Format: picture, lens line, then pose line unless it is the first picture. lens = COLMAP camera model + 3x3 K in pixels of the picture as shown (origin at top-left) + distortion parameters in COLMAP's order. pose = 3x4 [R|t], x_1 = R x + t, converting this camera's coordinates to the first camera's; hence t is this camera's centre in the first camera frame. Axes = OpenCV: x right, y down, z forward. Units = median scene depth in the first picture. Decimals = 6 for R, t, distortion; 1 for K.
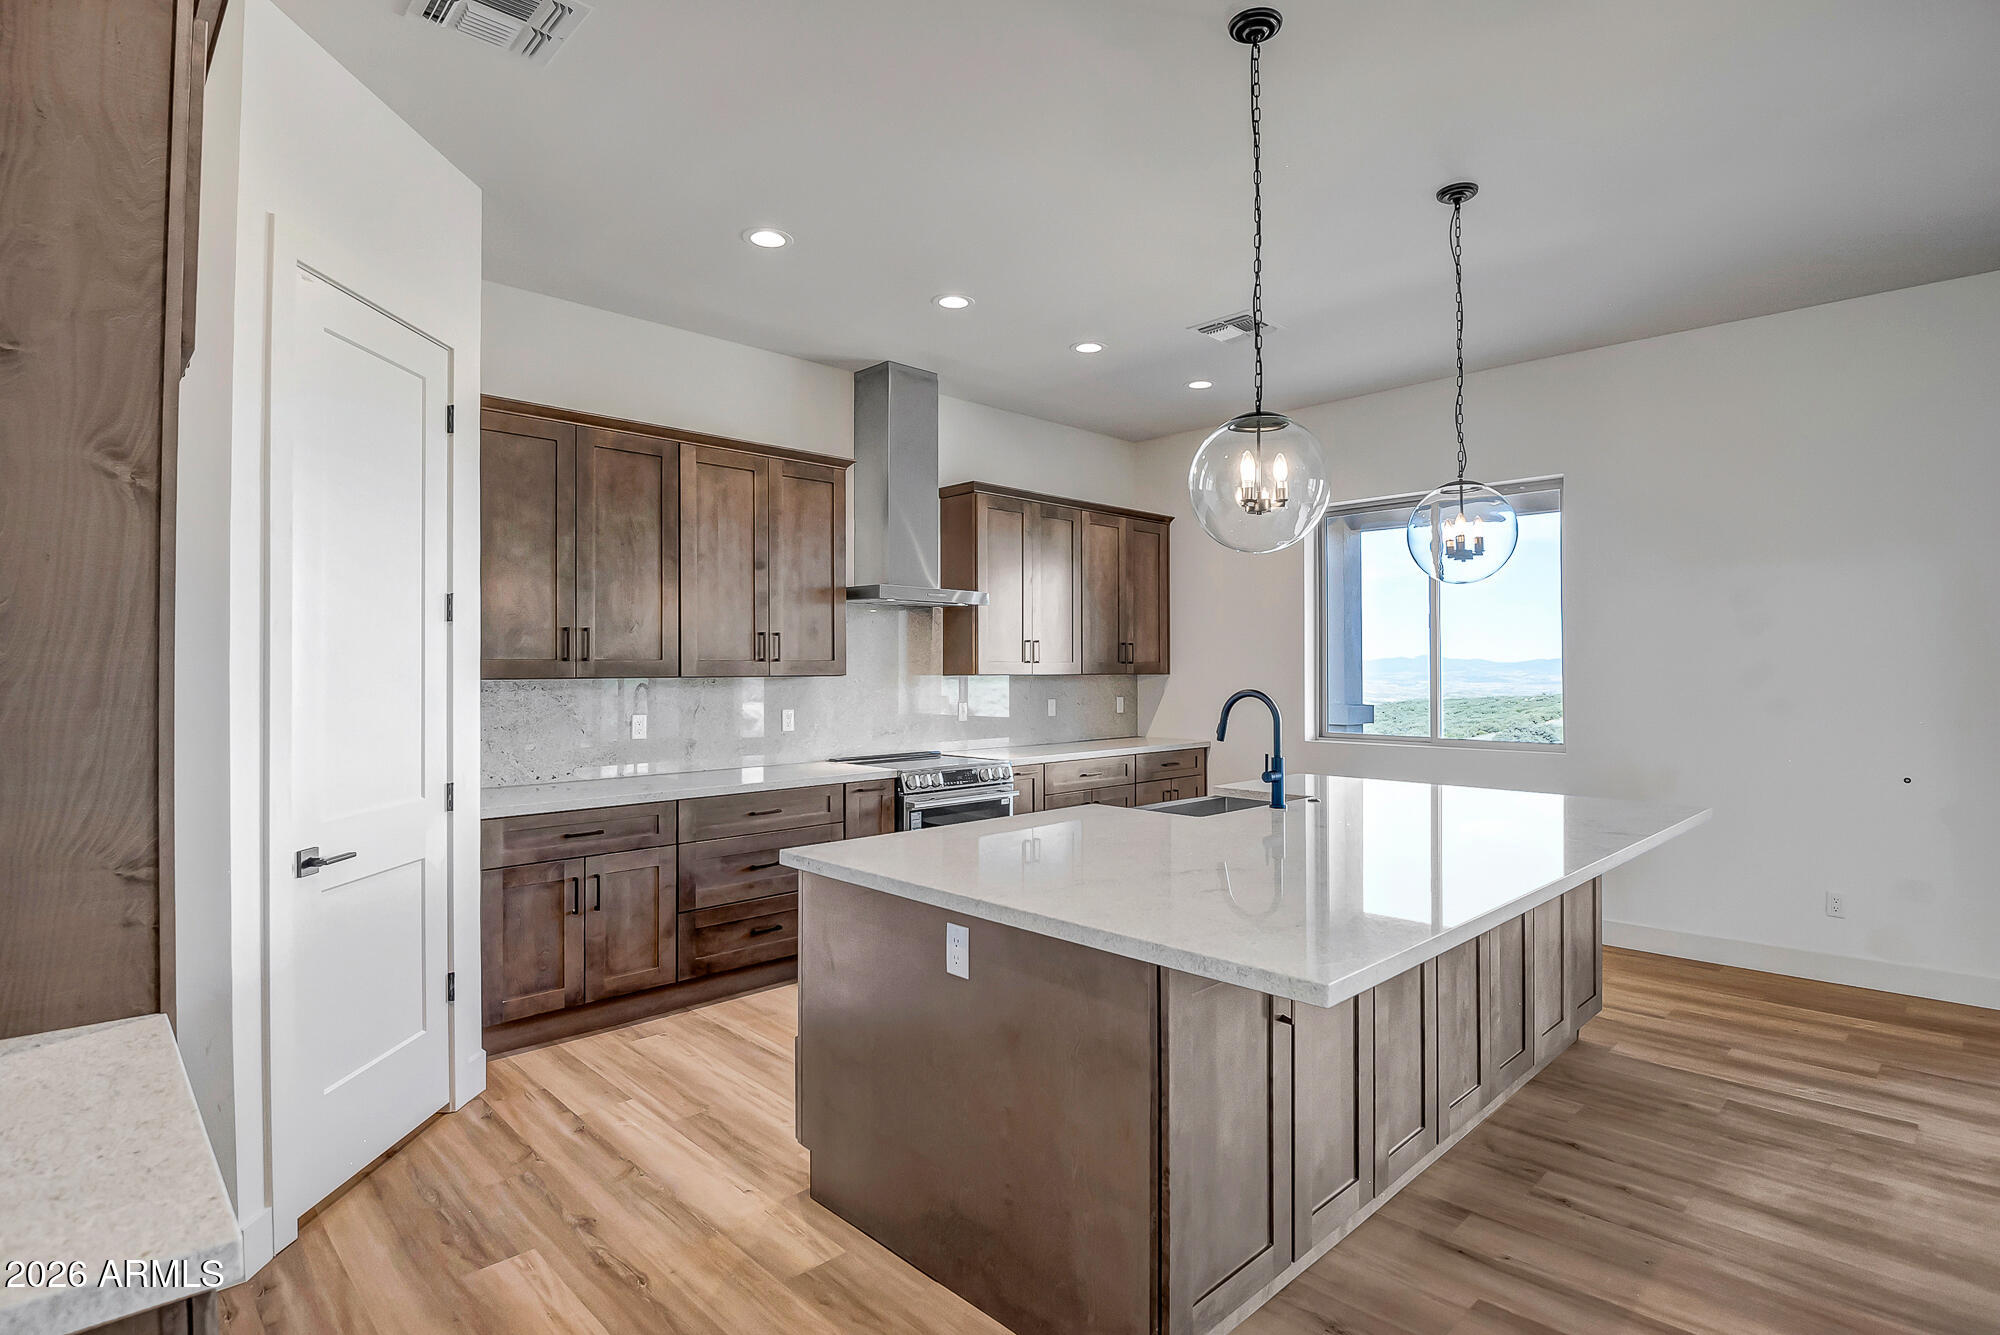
lens RADIAL K [[982.9, 0, 1005.9], [0, 982.9, 664.1], [0, 0, 1]] dist [0.015603, -0.023701]
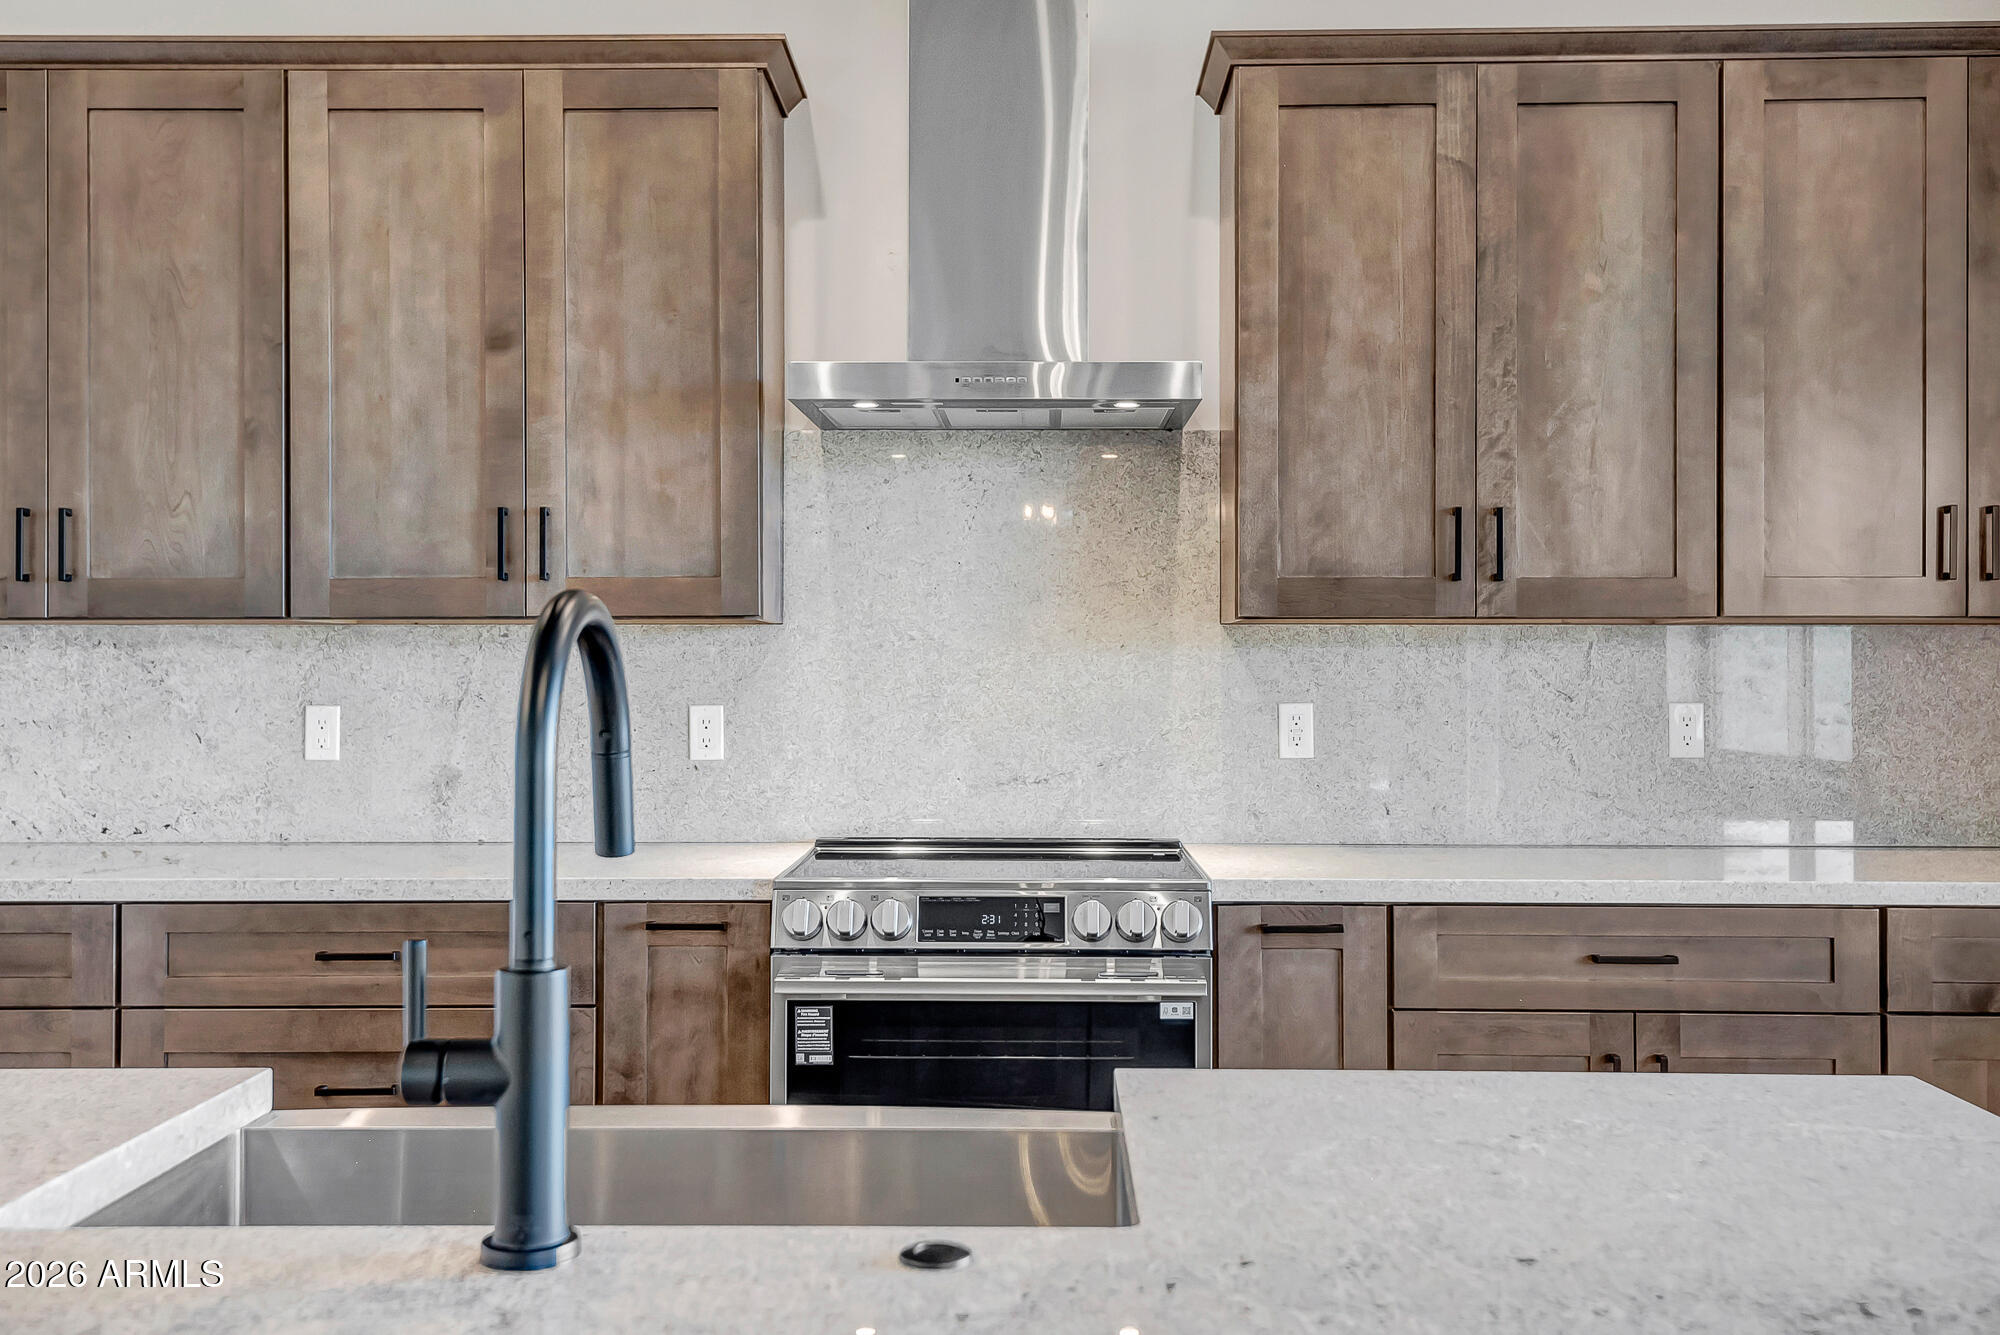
lens RADIAL K [[1805.7, 0, 1008.2], [0, 1805.7, 660.6], [0, 0, 1]] dist [0.030933, -0.008503]
pose [[0.702059, -0.001607, -0.712117, 0.457900], [0.002187, 0.999998, -0.000100, 0.033154], [0.712116, -0.001487, 0.702061, 0.678318]]
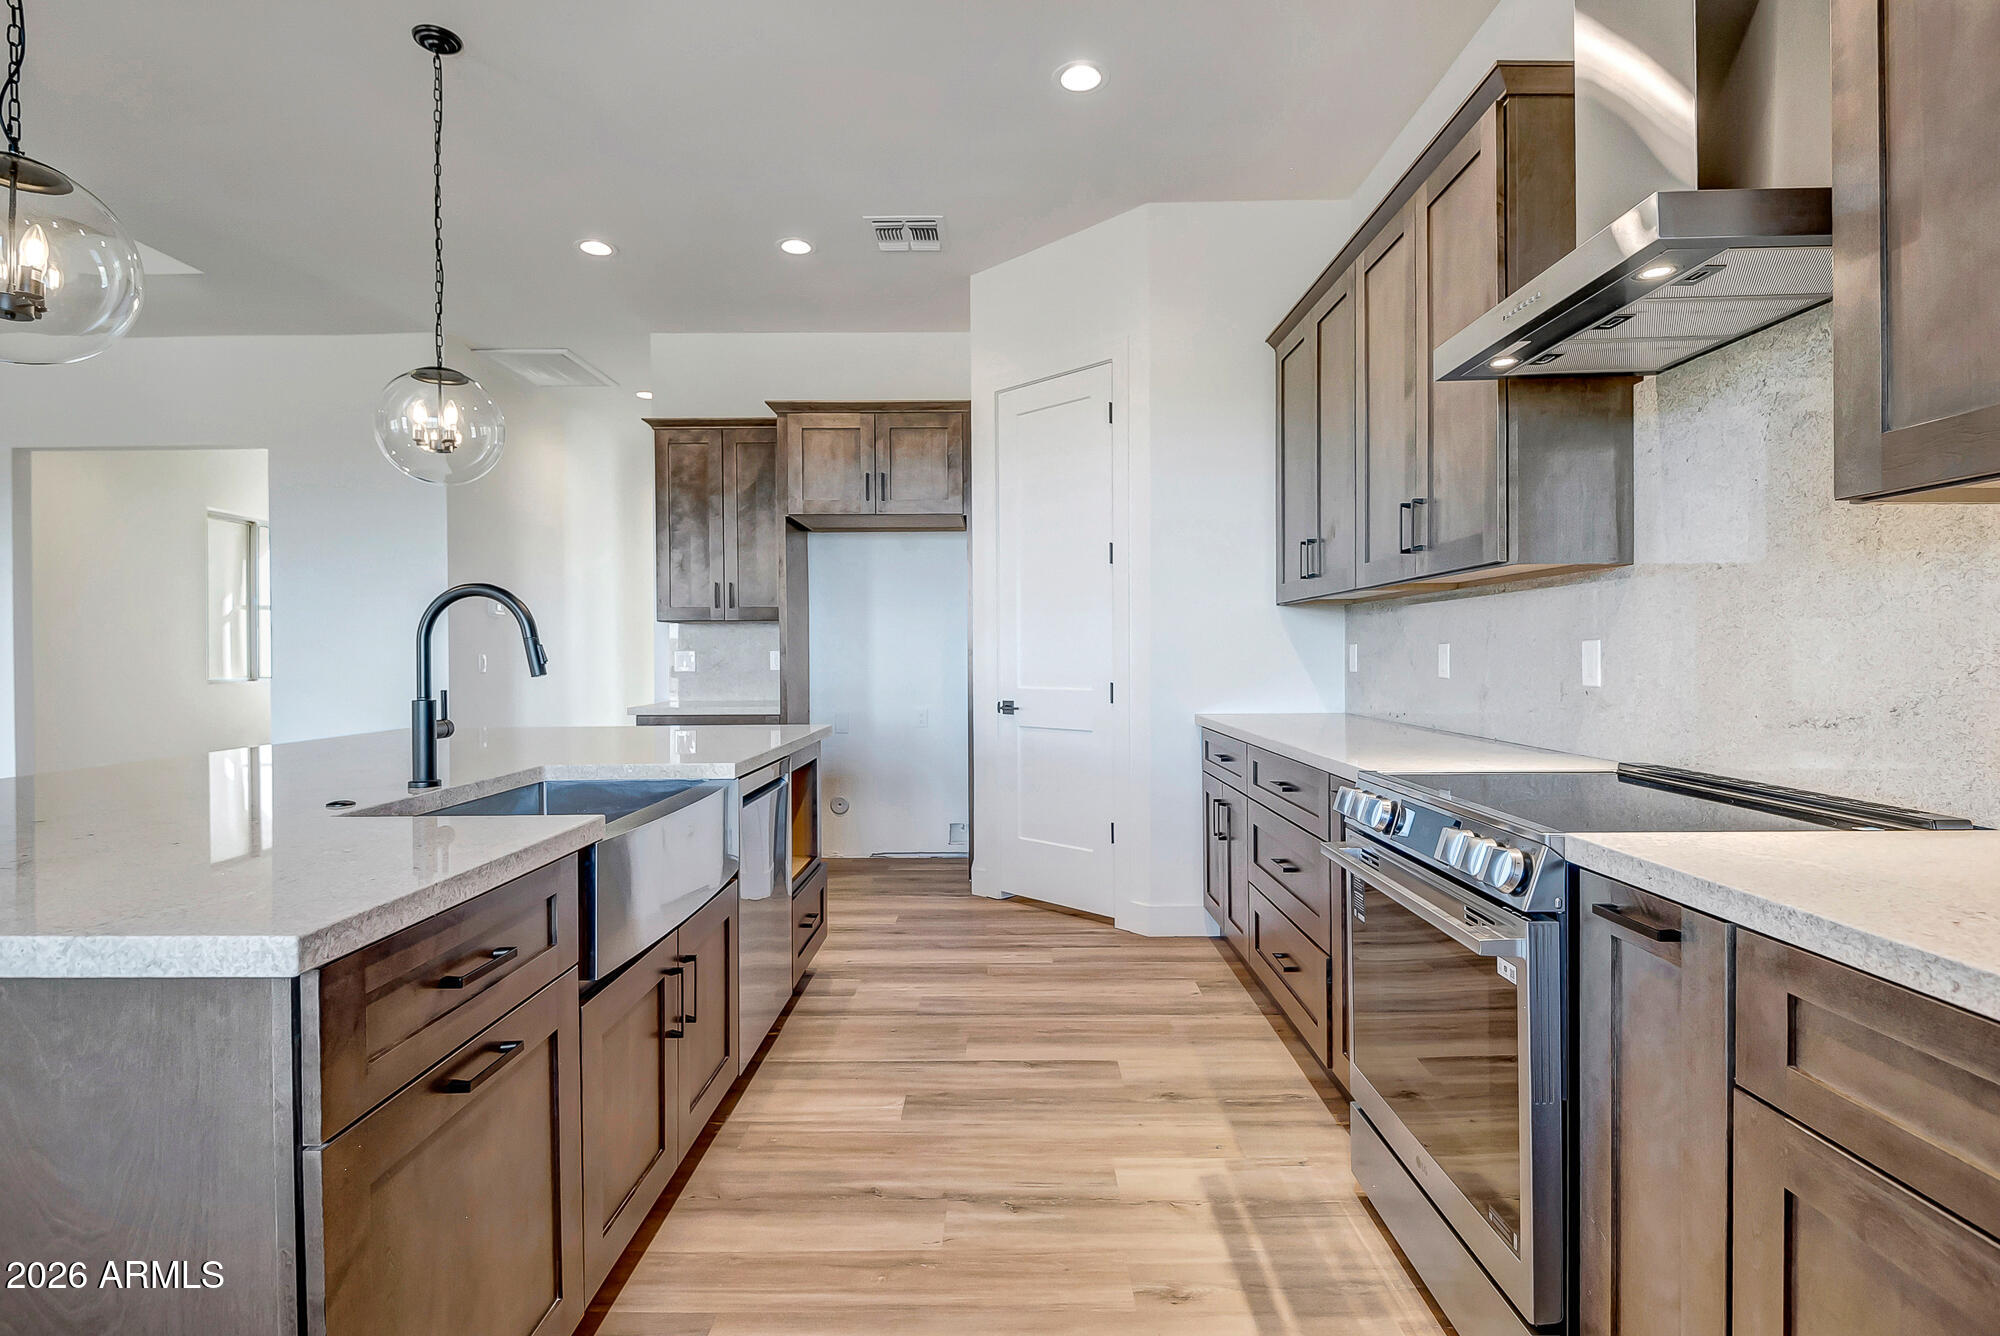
lens RADIAL K [[982.9, 0, 1005.9], [0, 982.9, 664.6], [0, 0, 1]] dist [0.015603, -0.023701]
pose [[-0.702981, 0.013756, -0.711076, 0.362207], [0.010617, 0.999904, 0.008848, 0.059730], [0.711129, -0.001329, -0.703060, 1.340017]]
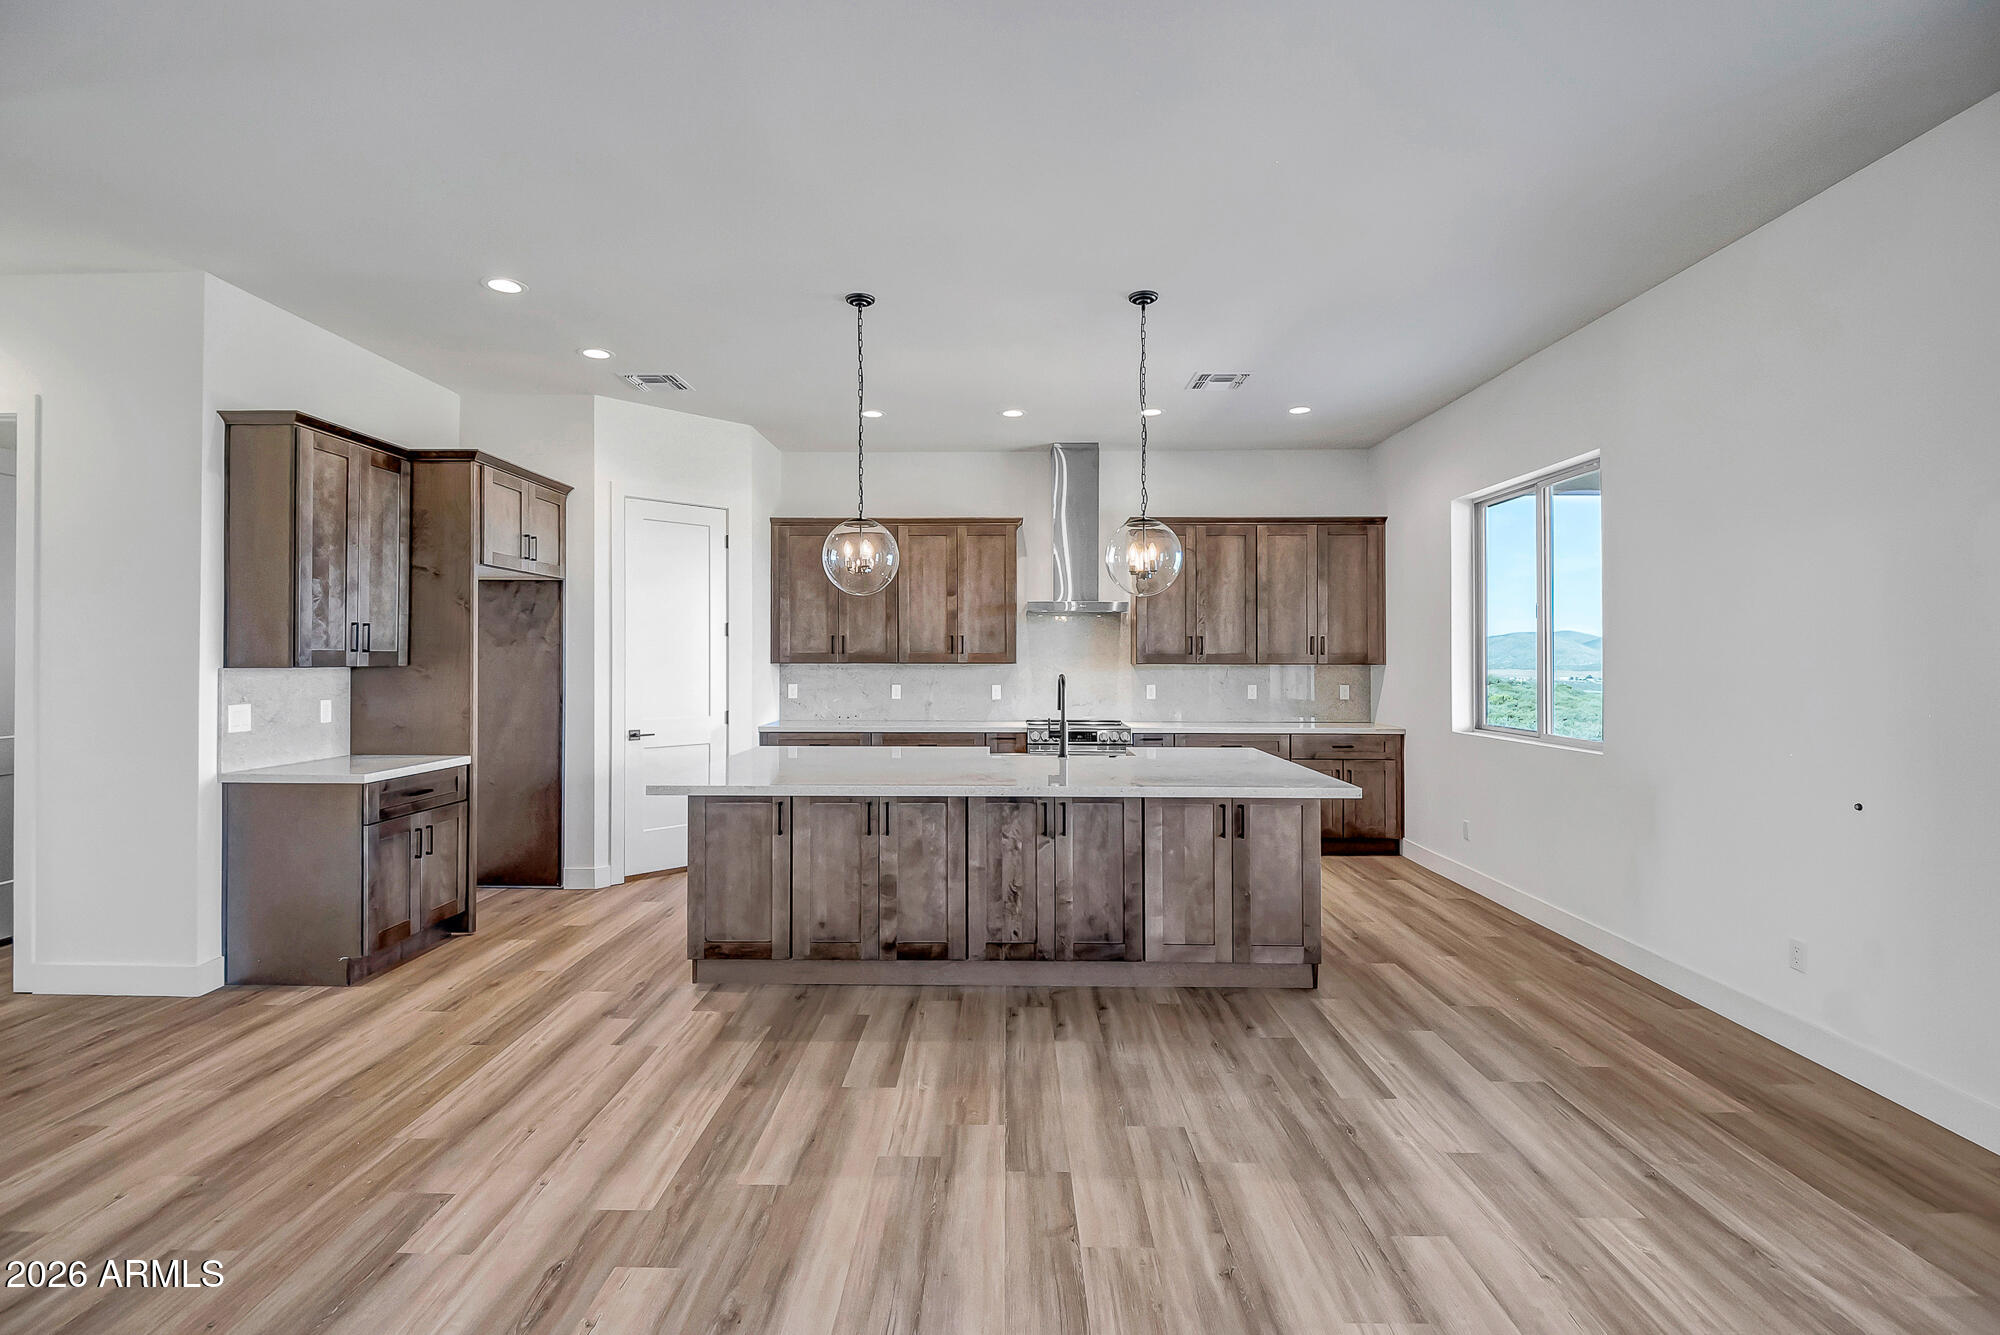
lens RADIAL K [[919.7, 0, 995.2], [0, 919.7, 655.1], [0, 0, 1]] dist [0.018782, -0.000321]
pose [[0.705802, 0.000849, -0.708409, 0.931689], [0.000289, 0.999999, 0.001487, -0.002906], [0.708409, -0.001254, 0.705801, -0.006859]]
